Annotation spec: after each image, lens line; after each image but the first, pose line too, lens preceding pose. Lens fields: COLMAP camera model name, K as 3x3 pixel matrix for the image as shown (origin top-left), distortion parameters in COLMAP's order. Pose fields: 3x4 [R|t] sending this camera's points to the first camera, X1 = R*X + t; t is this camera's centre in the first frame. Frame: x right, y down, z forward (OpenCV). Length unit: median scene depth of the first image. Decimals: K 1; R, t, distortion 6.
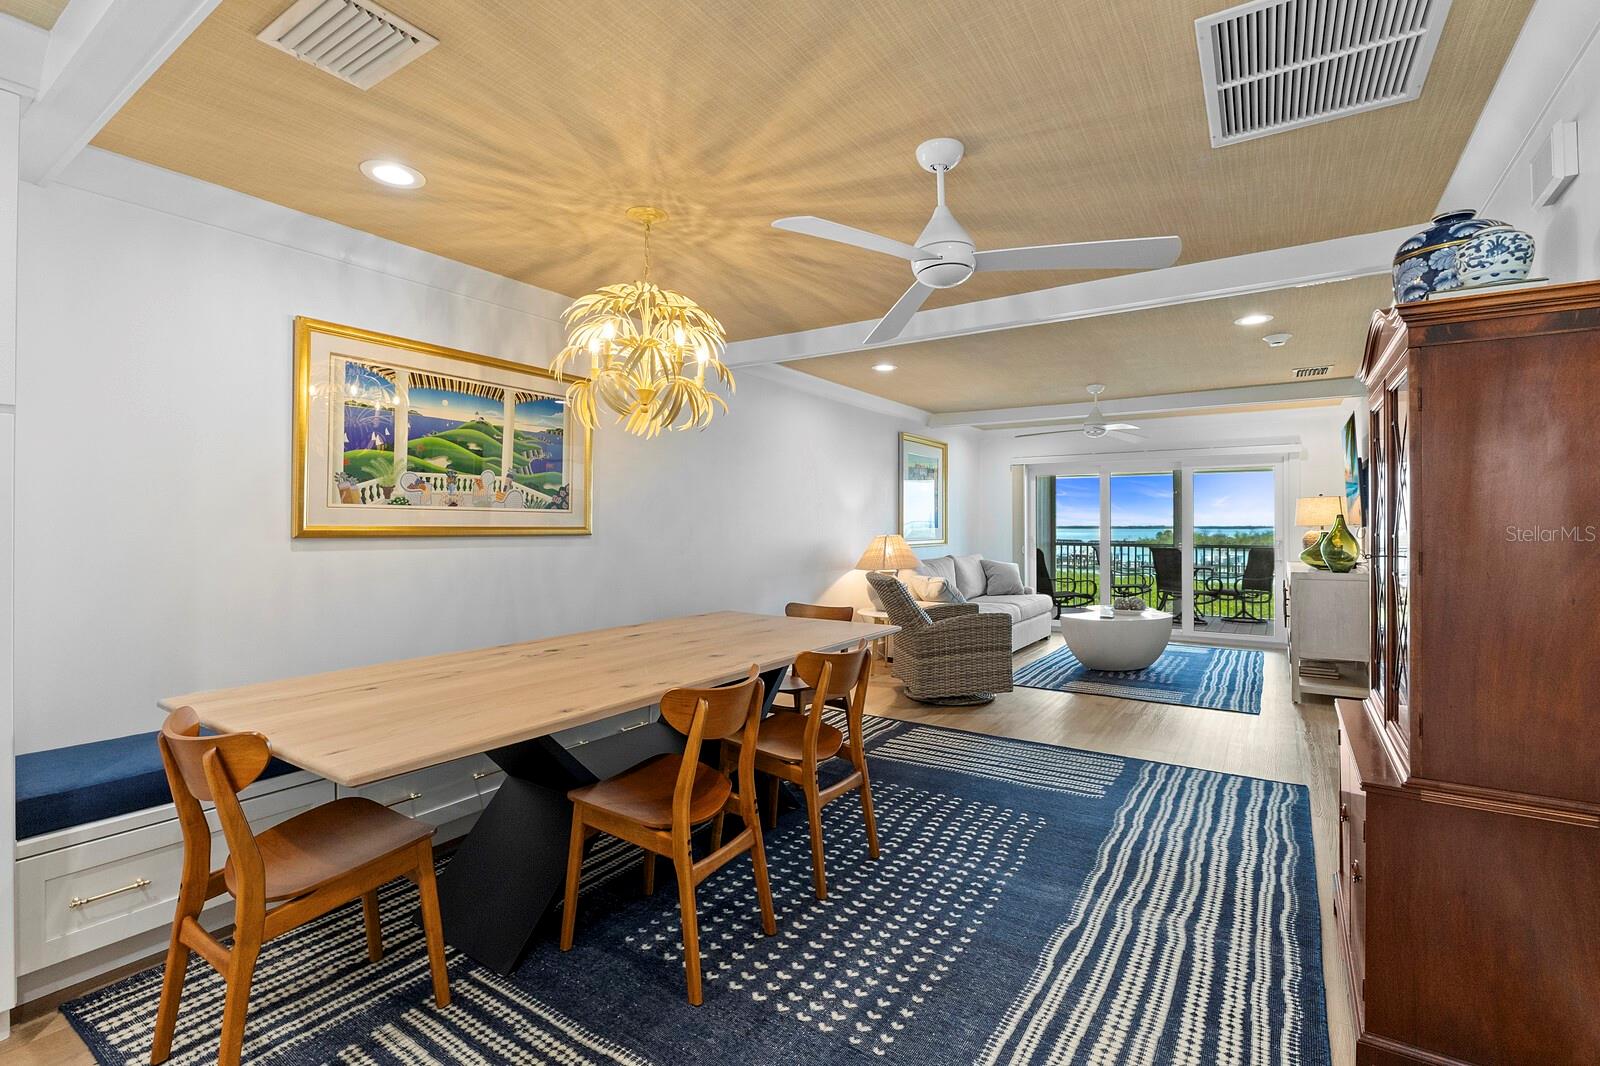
lens RADIAL K [[715.8, 0, 807.7], [0, 715.8, 518.7], [0, 0, 1]] dist [-0.009454, 0.001034]
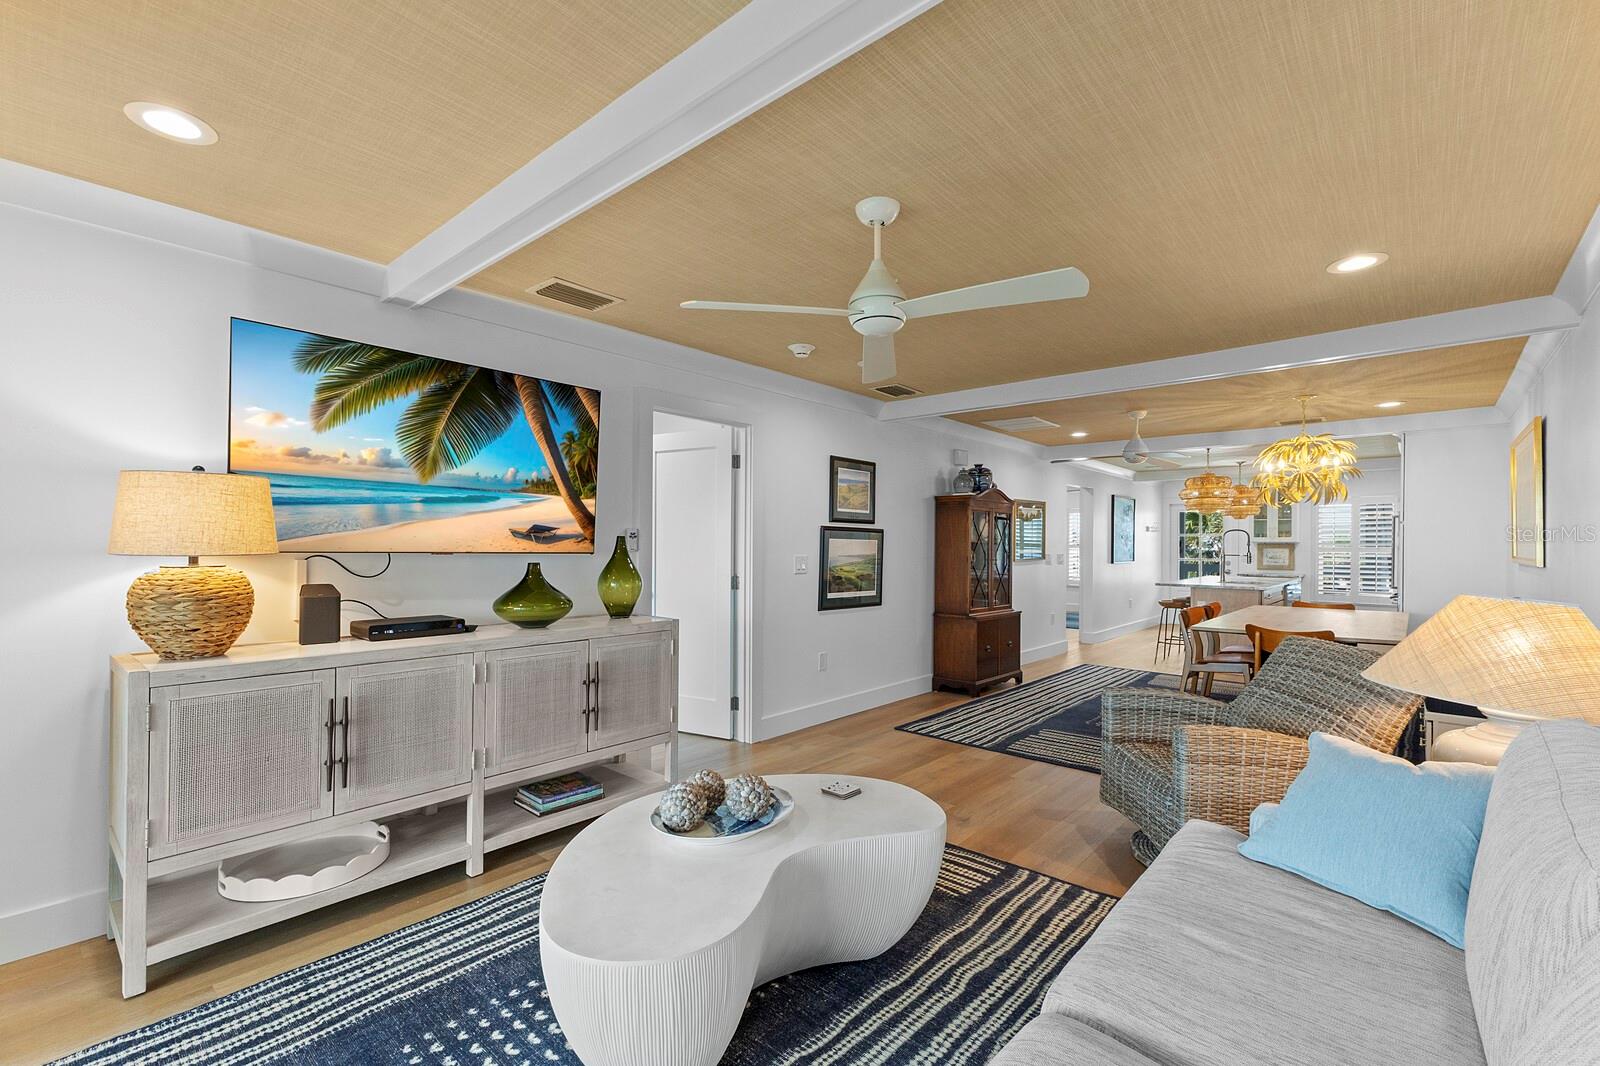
lens RADIAL K [[699.3, 0, 802.2], [0, 699.3, 539.4], [0, 0, 1]] dist [0.013258, -0.004107]
pose [[-0.990120, -0.007230, 0.140040, 0.777270], [-0.009721, 0.999806, -0.017107, 0.012678], [-0.139889, -0.018299, -0.989998, 2.784897]]
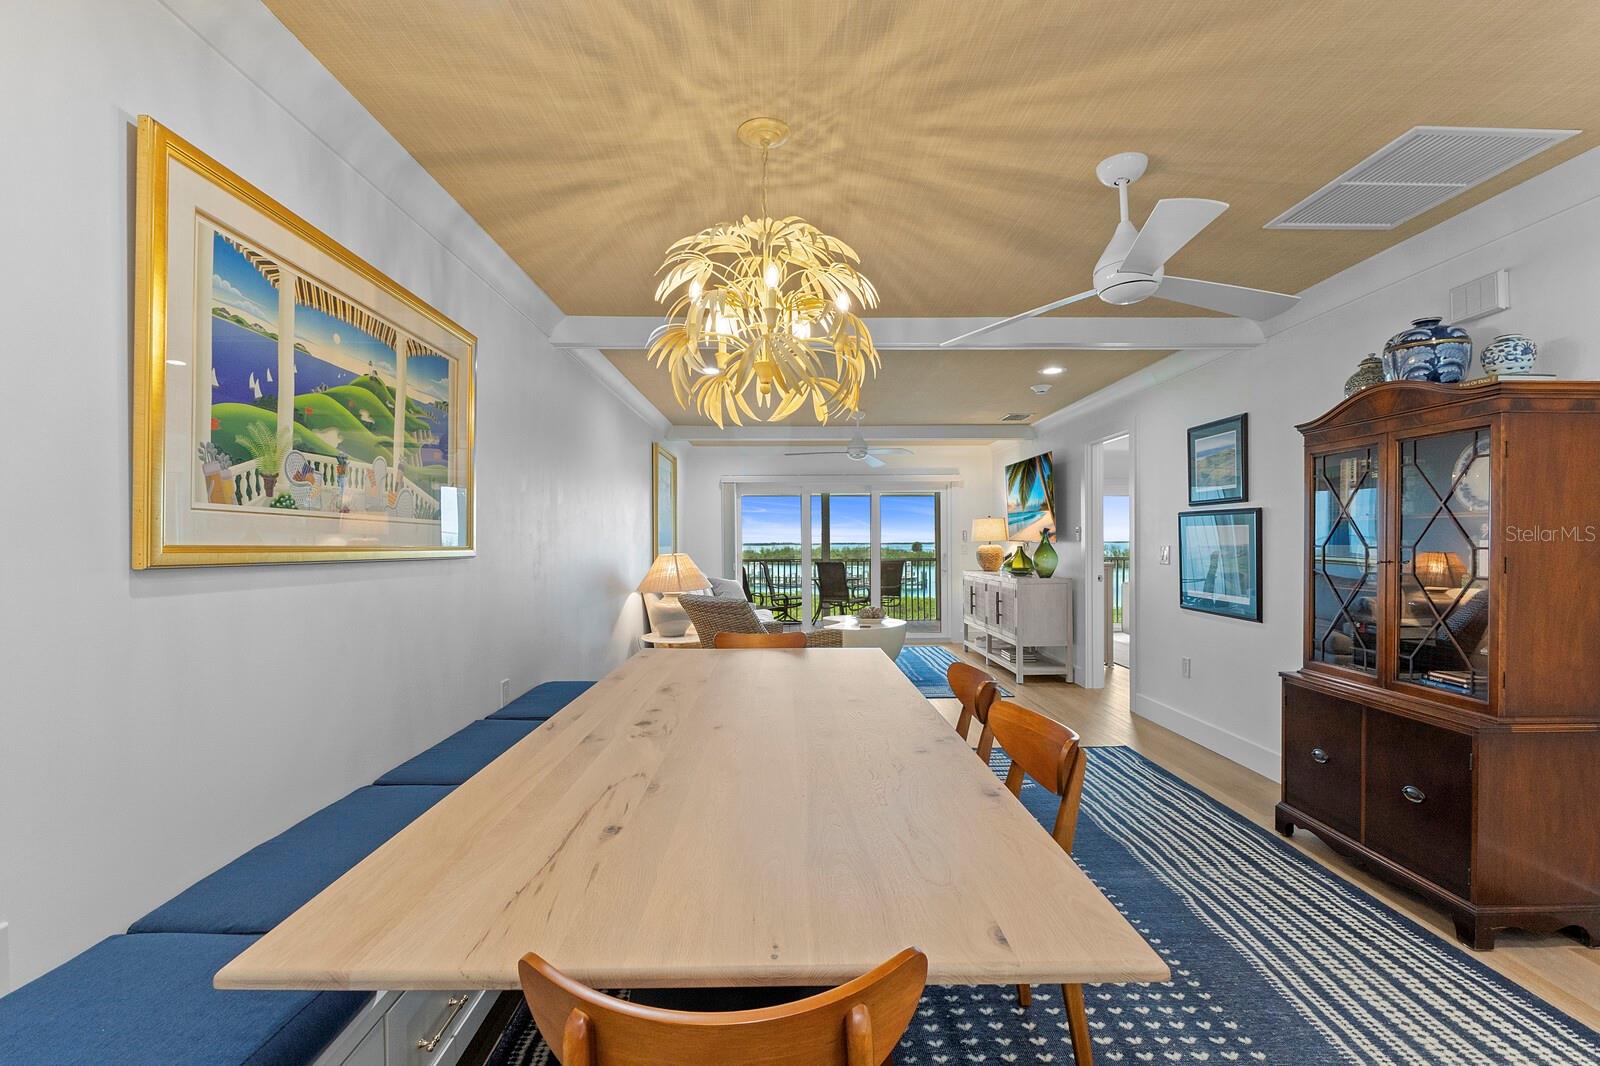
lens RADIAL K [[715.8, 0, 794.7], [0, 715.8, 545.7], [0, 0, 1]] dist [-0.009454, 0.001034]
pose [[0.831540, -0.006699, 0.555424, -0.555576], [-0.000447, 0.999919, 0.012729, 0.003044], [-0.555464, -0.010834, 0.831470, 0.309963]]
